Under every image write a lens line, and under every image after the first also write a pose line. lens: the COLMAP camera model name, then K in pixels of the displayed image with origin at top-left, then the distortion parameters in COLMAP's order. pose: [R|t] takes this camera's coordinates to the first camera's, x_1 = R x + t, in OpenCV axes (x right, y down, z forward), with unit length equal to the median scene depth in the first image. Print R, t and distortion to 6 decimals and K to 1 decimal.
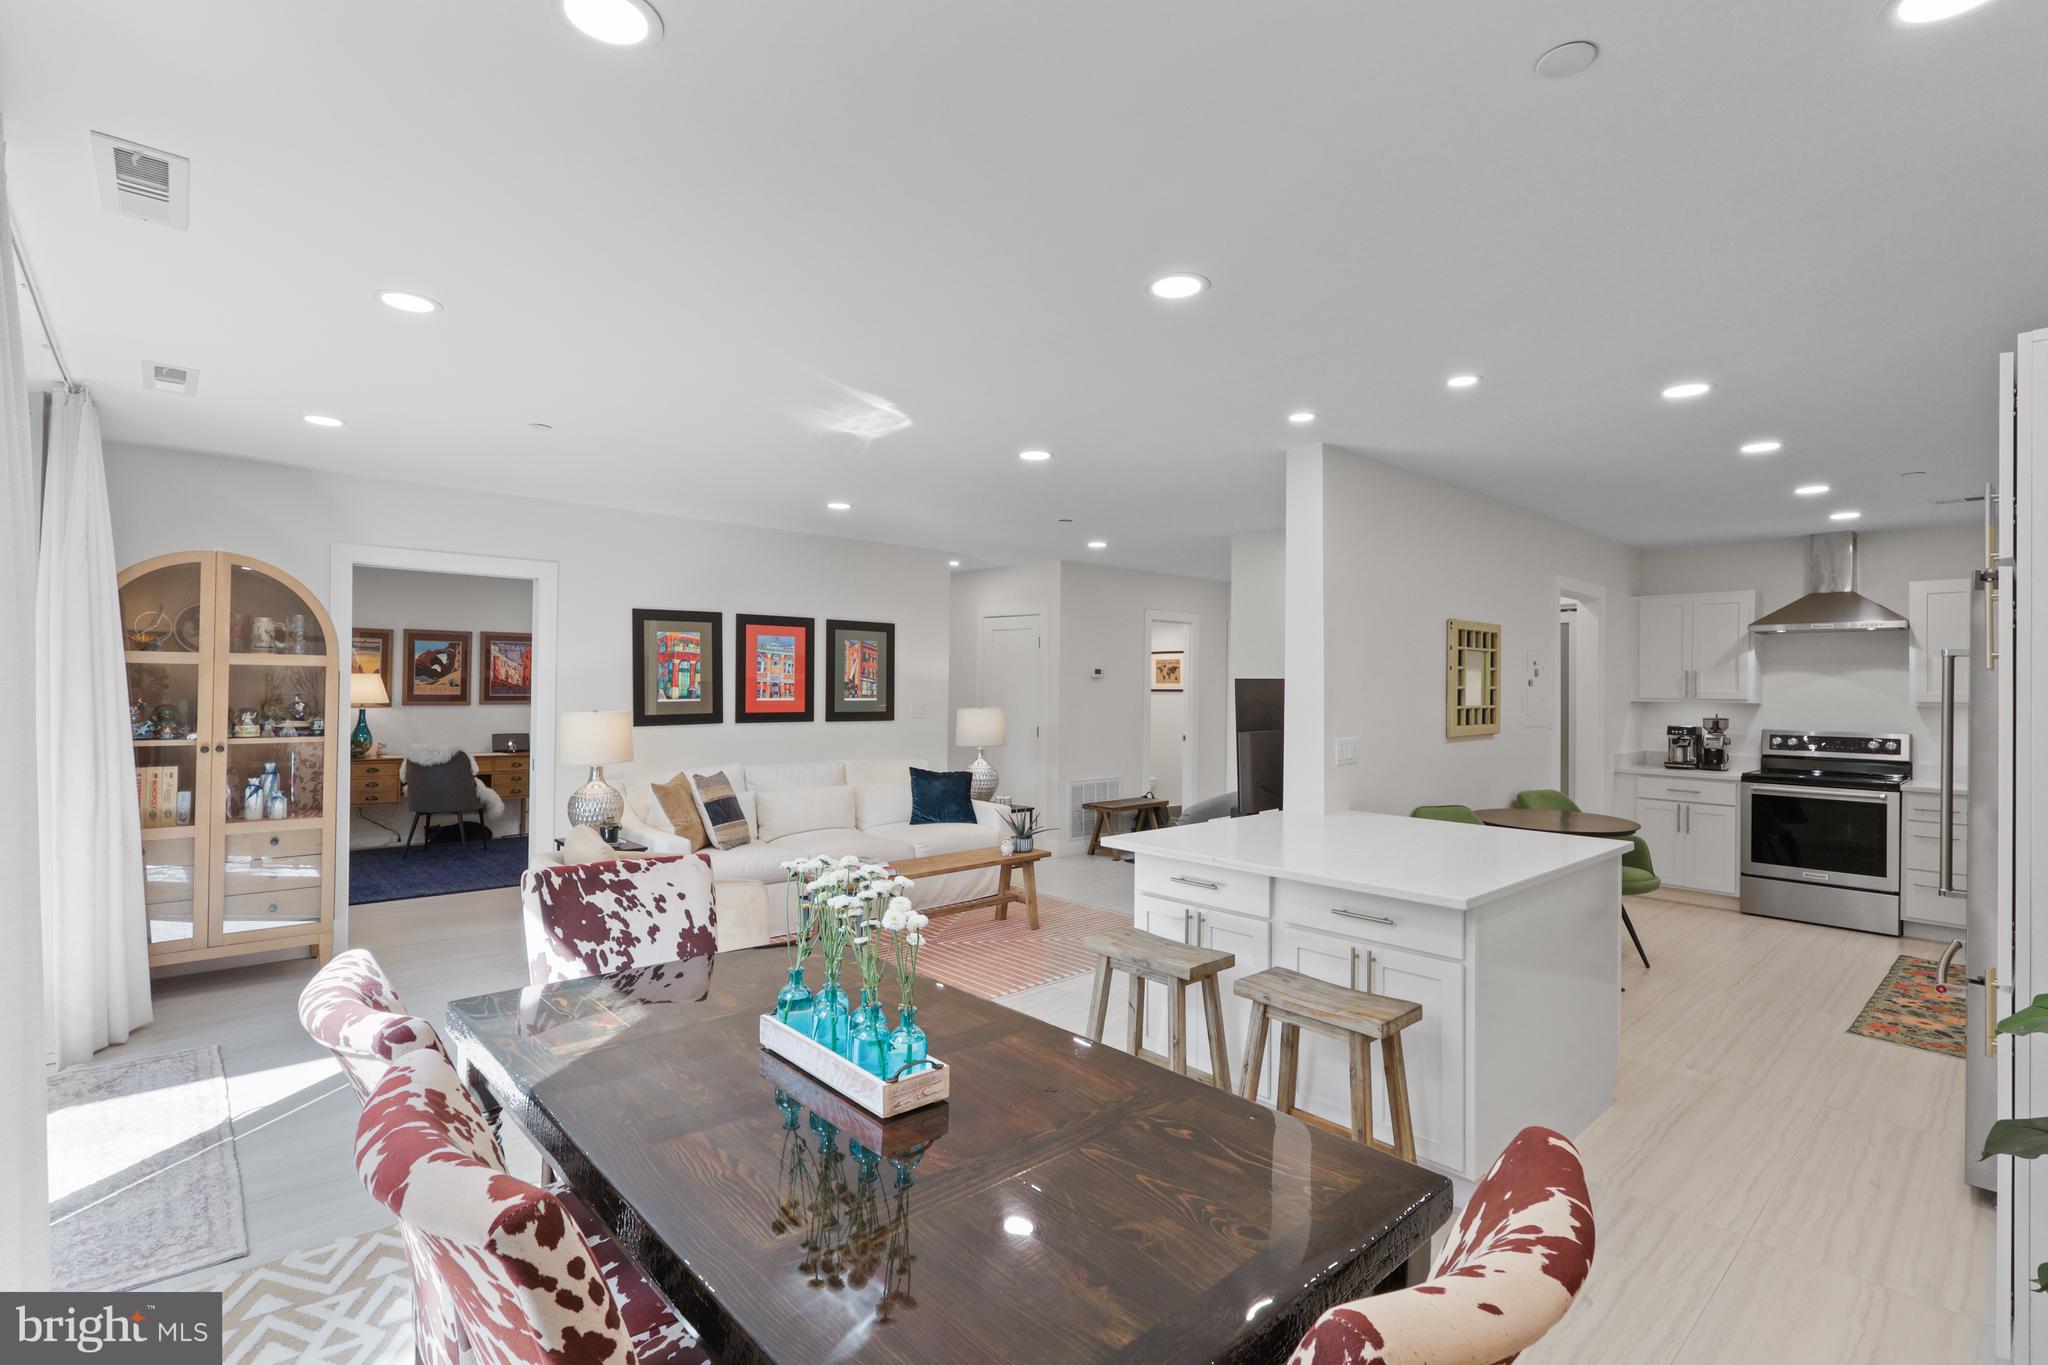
lens RADIAL K [[949.8, 0, 1019.0], [0, 949.8, 686.2], [0, 0, 1]] dist [-0.000421, 0.000553]
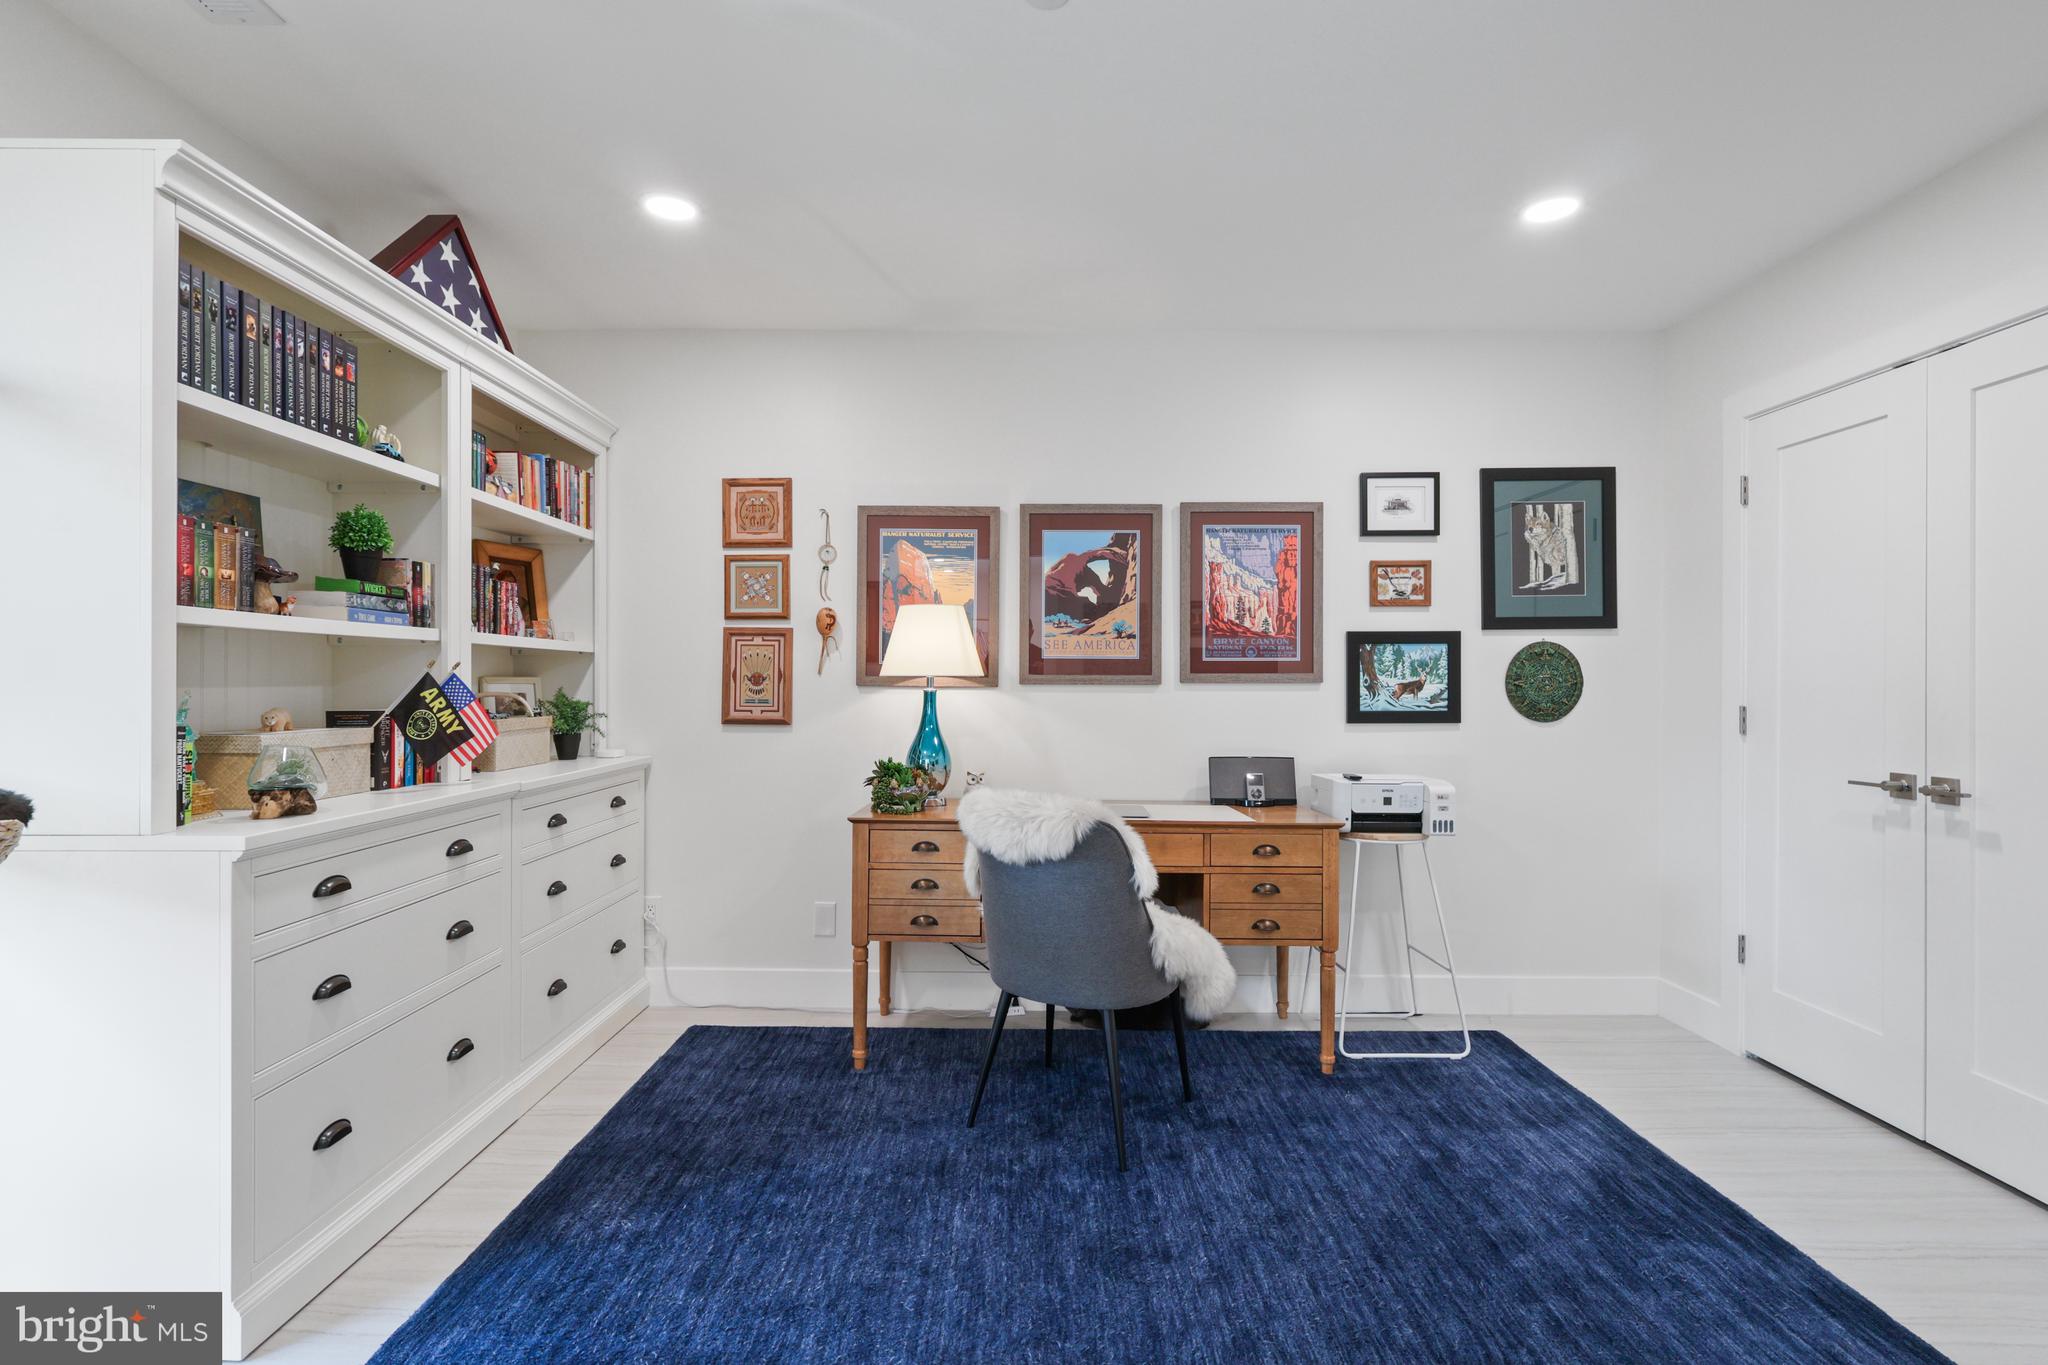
lens RADIAL K [[949.8, 0, 1019.8], [0, 949.8, 678.1], [0, 0, 1]] dist [-0.000421, 0.000553]
pose [[0.740635, -0.007920, -0.671861, -0.354425], [0.008053, 0.999963, -0.002910, 0.018428], [0.671859, -0.003256, 0.740672, 0.669031]]
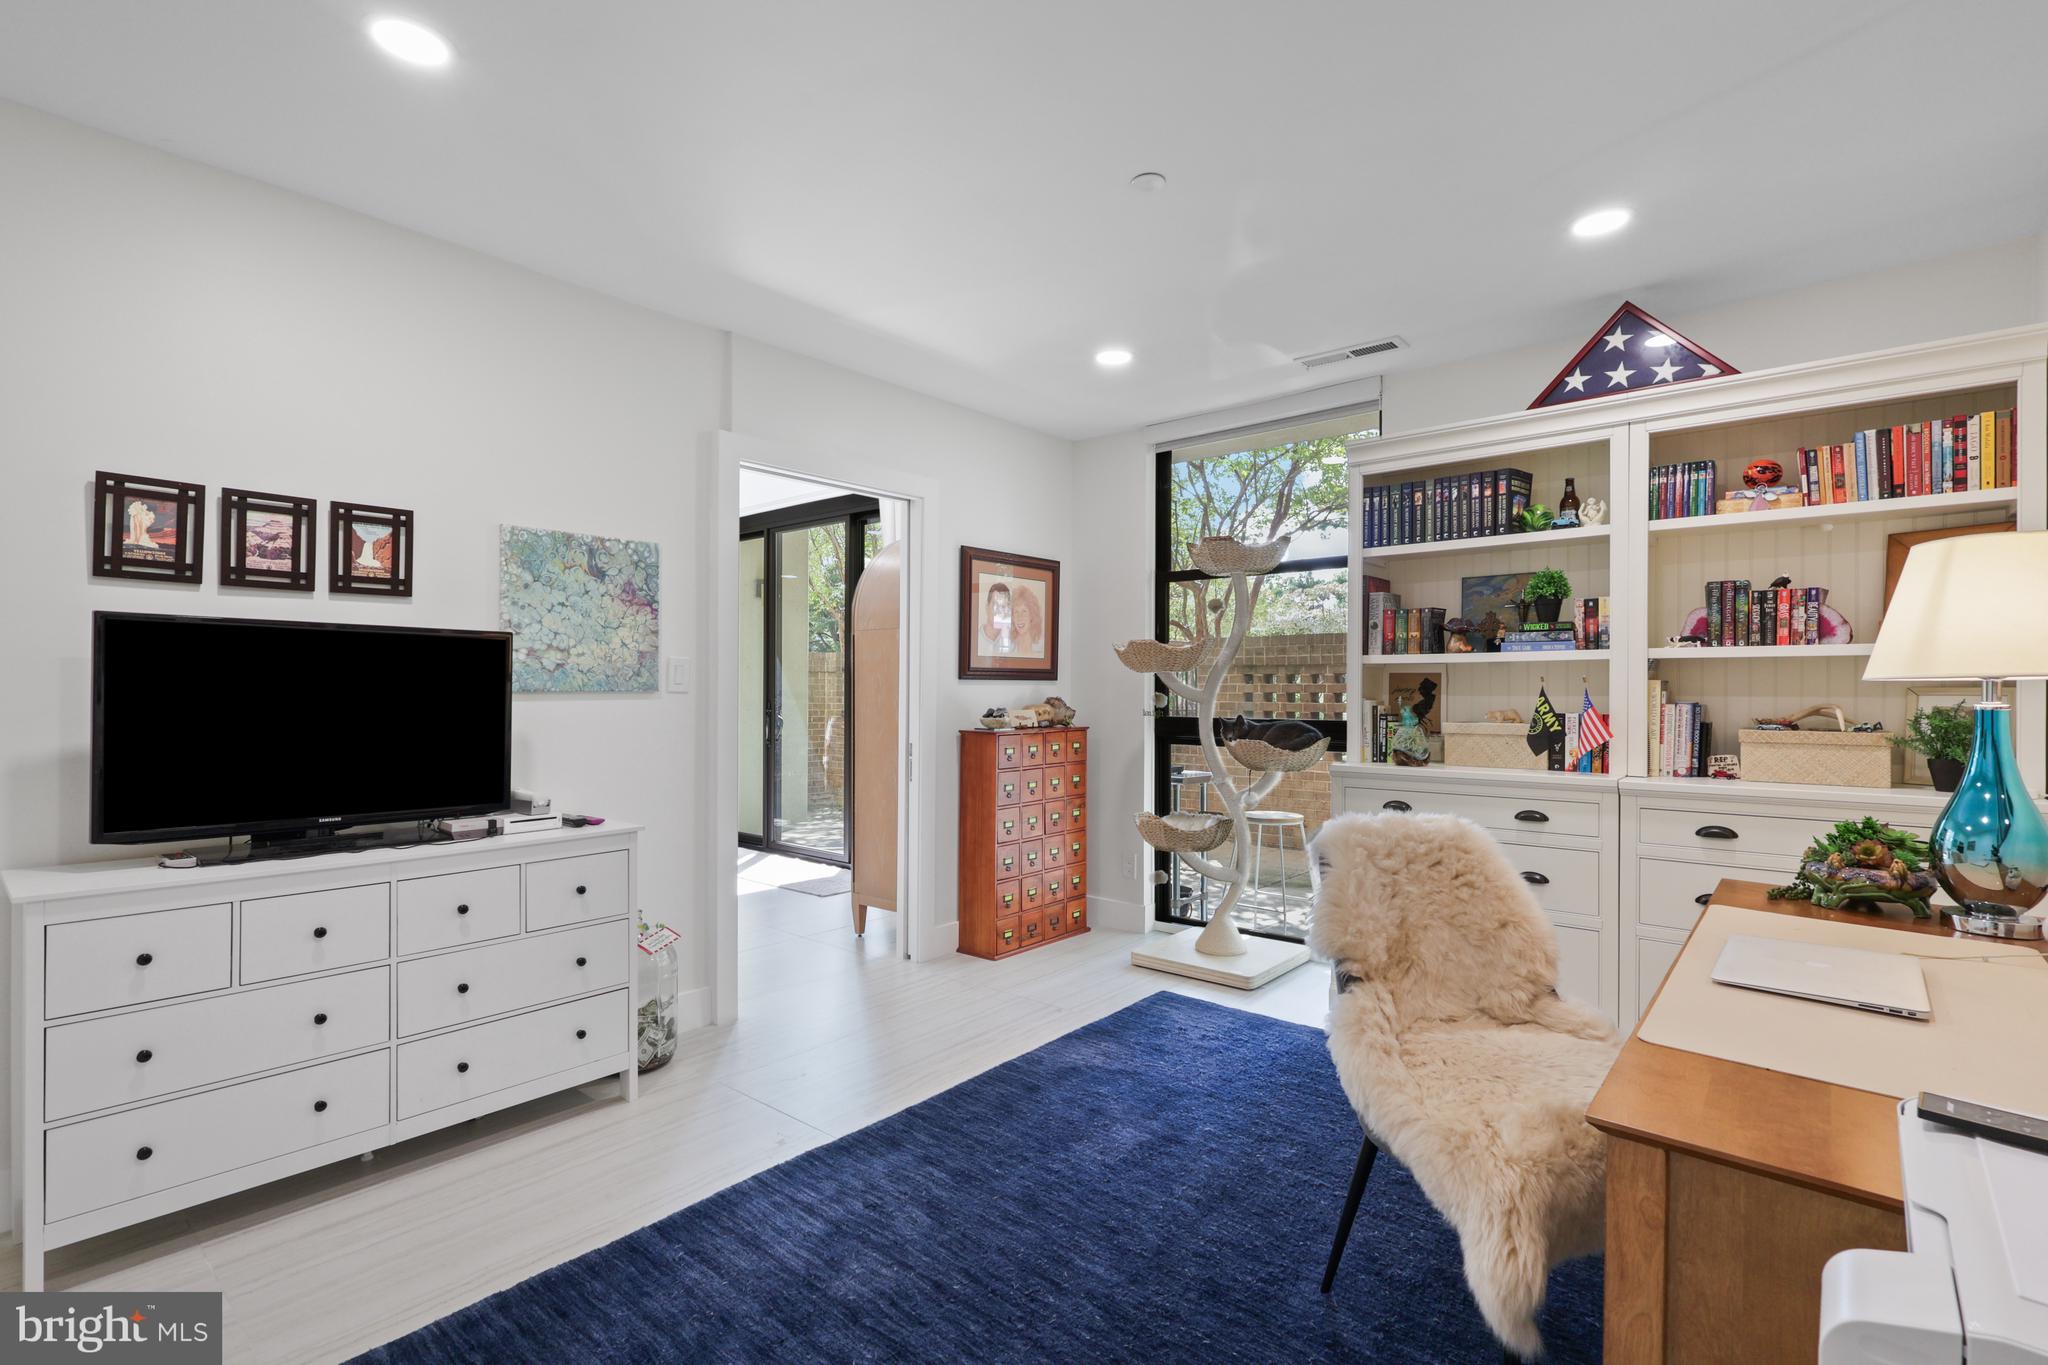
lens RADIAL K [[949.8, 0, 1023.7], [0, 949.8, 685.3], [0, 0, 1]] dist [-0.000421, 0.000553]
pose [[-0.992717, -0.009767, -0.120077, -0.451015], [-0.008136, 0.999868, -0.014064, 0.022989], [0.120198, -0.012985, -0.992665, 1.304502]]
